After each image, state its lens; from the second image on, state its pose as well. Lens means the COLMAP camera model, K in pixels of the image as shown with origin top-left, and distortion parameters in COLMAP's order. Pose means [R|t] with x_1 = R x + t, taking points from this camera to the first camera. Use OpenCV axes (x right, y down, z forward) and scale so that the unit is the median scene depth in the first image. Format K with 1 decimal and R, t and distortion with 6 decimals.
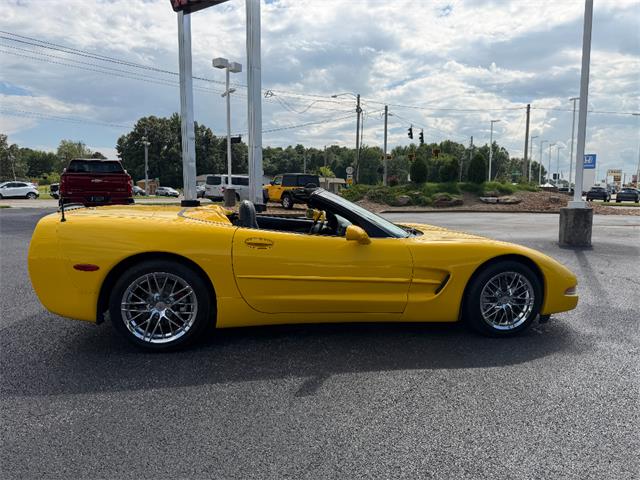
lens RADIAL K [[466.8, 0, 327.9], [0, 466.8, 272.0], [0, 0, 1]] dist [0.045773, -0.047448]
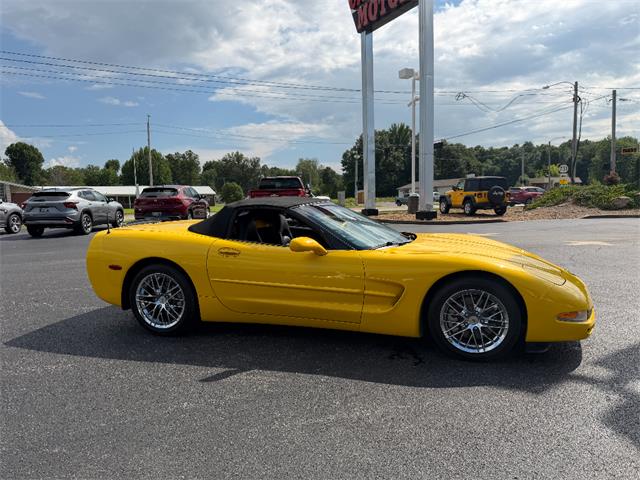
lens RADIAL K [[466.8, 0, 313.9], [0, 466.8, 278.3], [0, 0, 1]] dist [0.045773, -0.047448]
pose [[0.883511, 0.046612, -0.466085, 0.515016], [-0.046510, 0.998849, 0.011727, -0.016784], [0.466095, 0.011317, 0.884662, 0.051994]]
